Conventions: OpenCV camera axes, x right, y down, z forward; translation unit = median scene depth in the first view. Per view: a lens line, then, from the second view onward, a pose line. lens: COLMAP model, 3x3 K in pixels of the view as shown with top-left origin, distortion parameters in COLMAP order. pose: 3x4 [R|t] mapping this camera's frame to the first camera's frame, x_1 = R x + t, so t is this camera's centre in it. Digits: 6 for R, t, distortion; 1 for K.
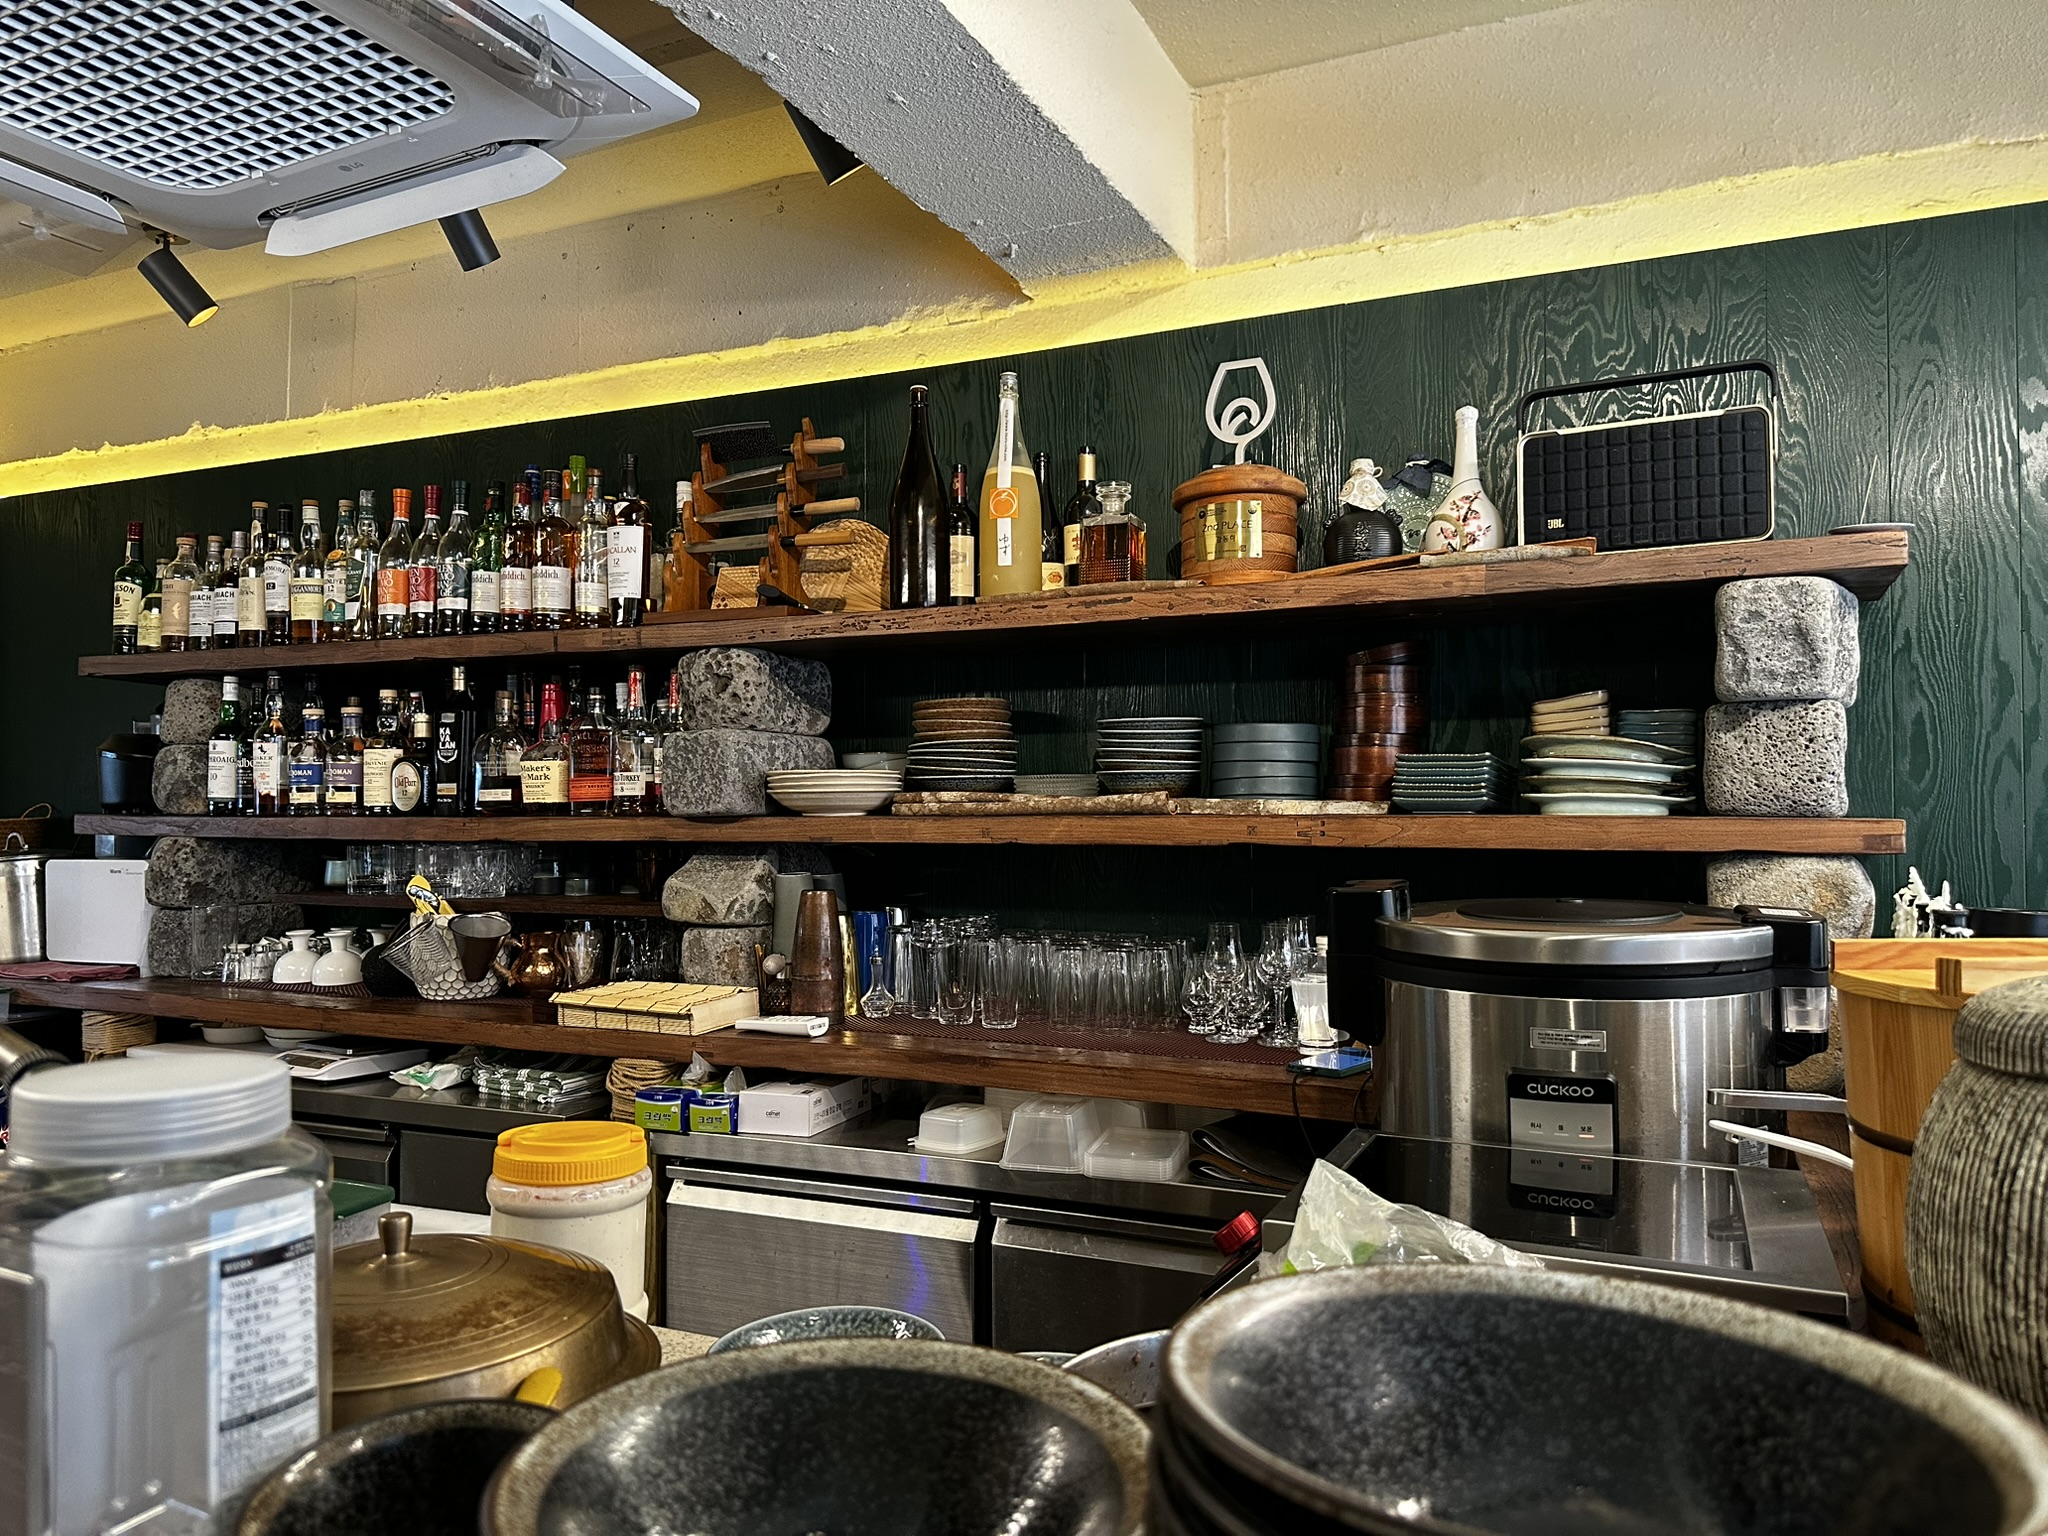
lens RADIAL K [[1435.5, 0, 1024.0], [0, 1435.5, 768.0], [0, 0, 1]] dist [-0.006917, -0.001120]
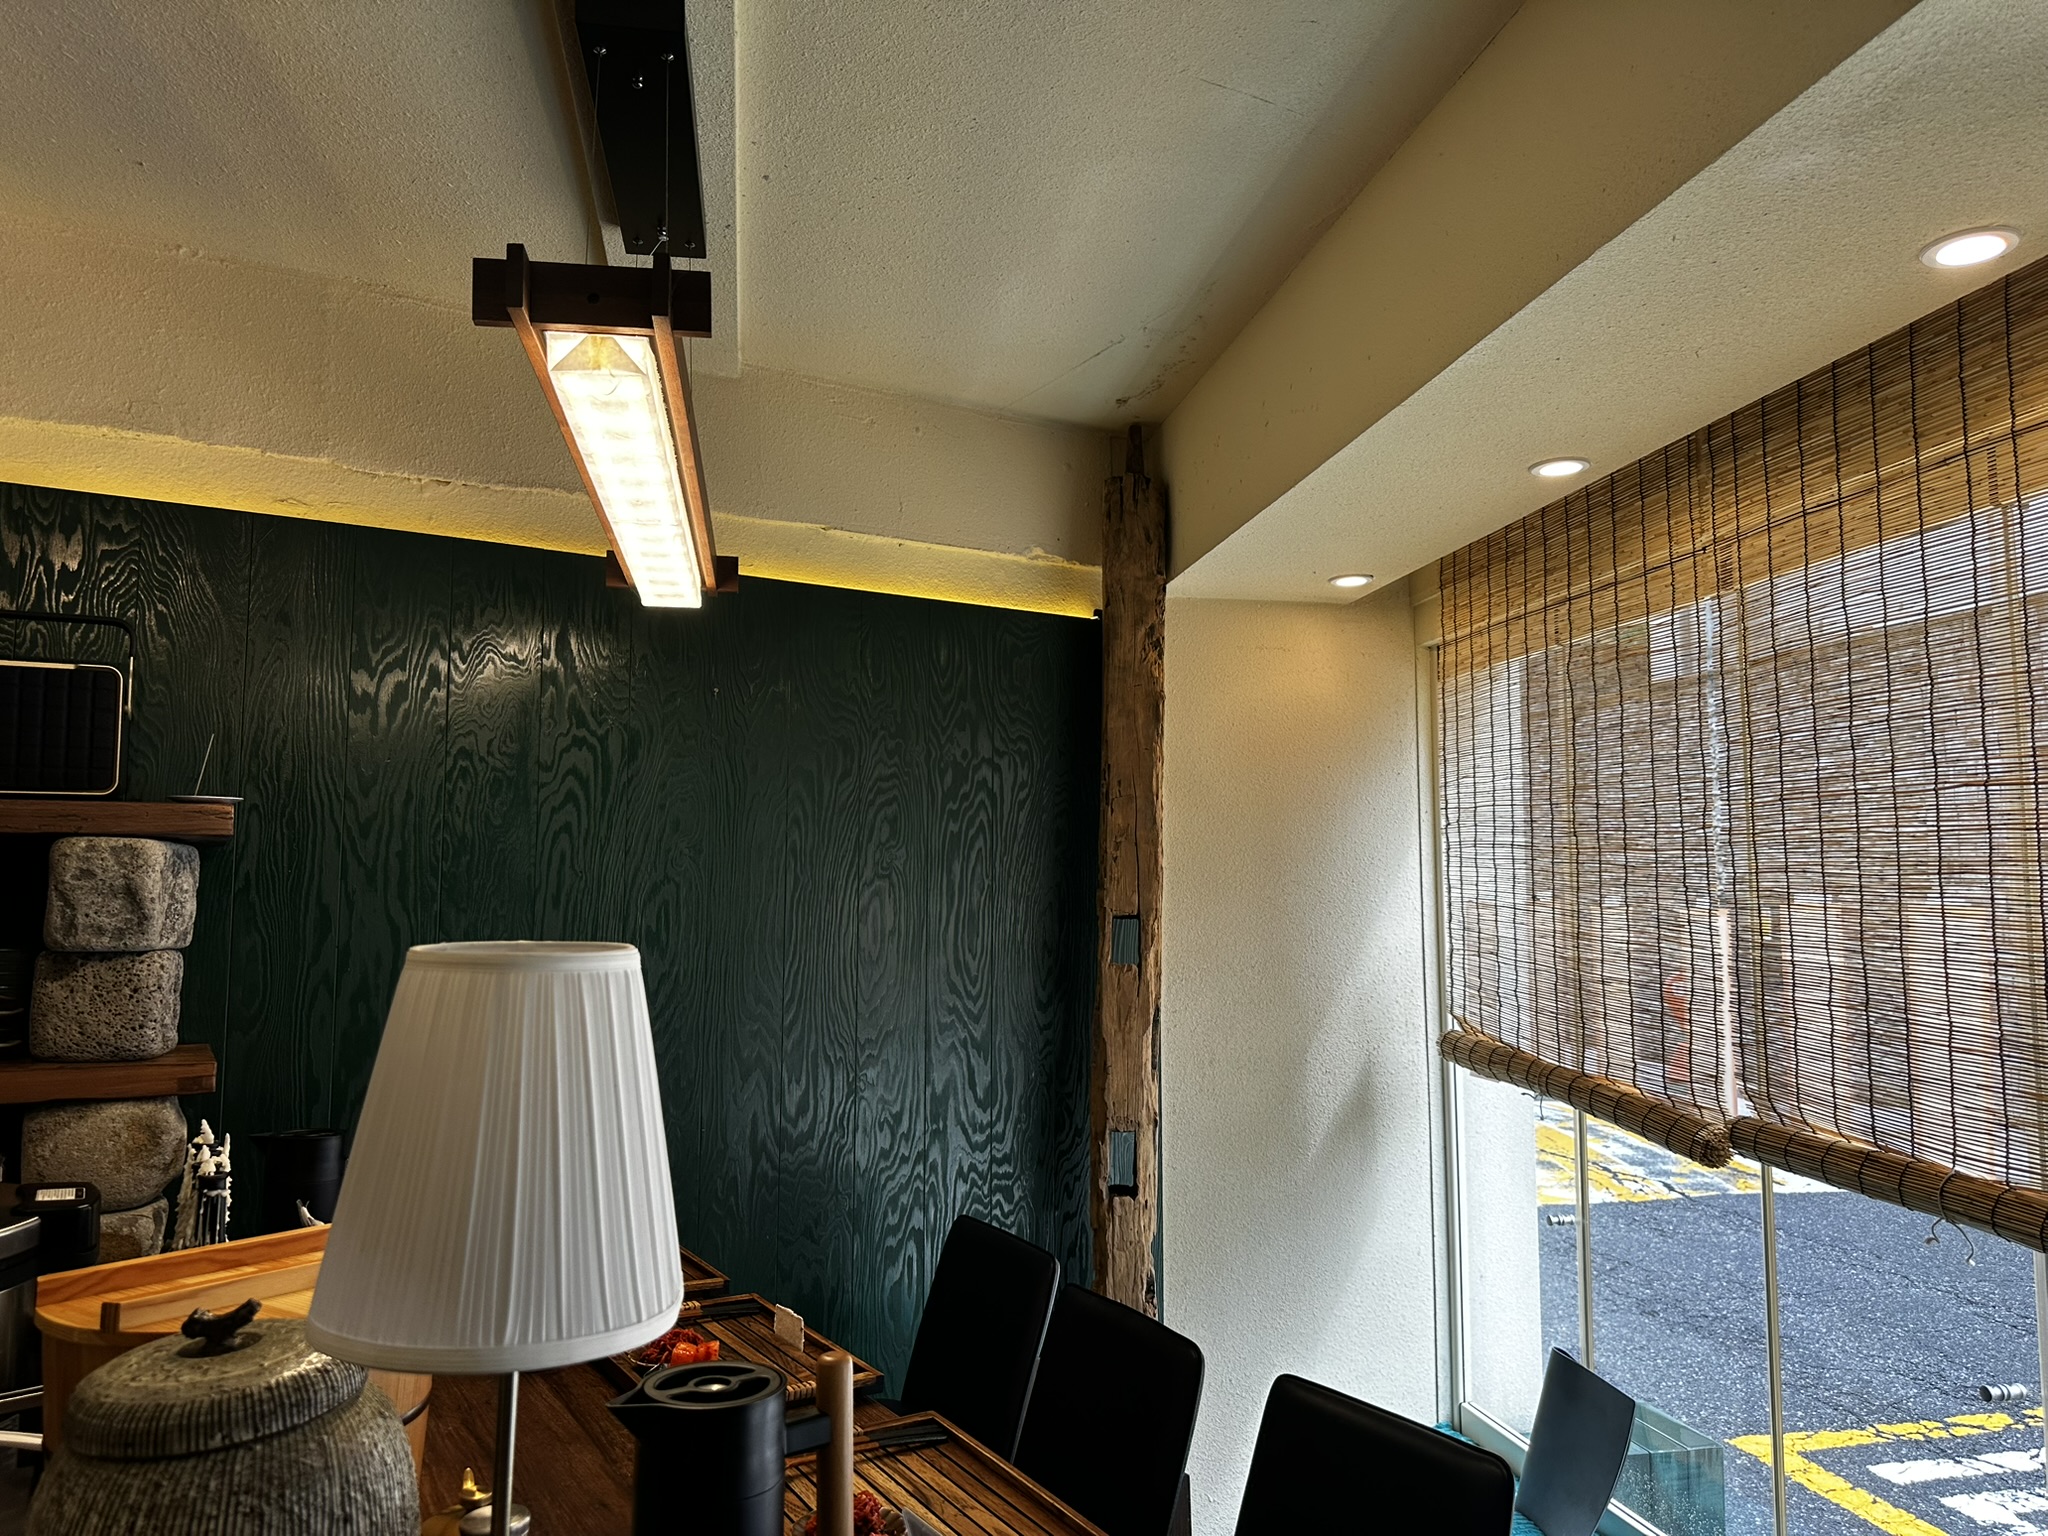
lens RADIAL K [[1435.5, 0, 1024.0], [0, 1435.5, 768.0], [0, 0, 1]] dist [-0.006917, -0.001120]
pose [[0.565609, 0.069255, 0.821761, 0.030553], [-0.025358, 0.997457, -0.066609, -0.124728], [-0.824284, 0.016837, 0.565927, -0.152797]]
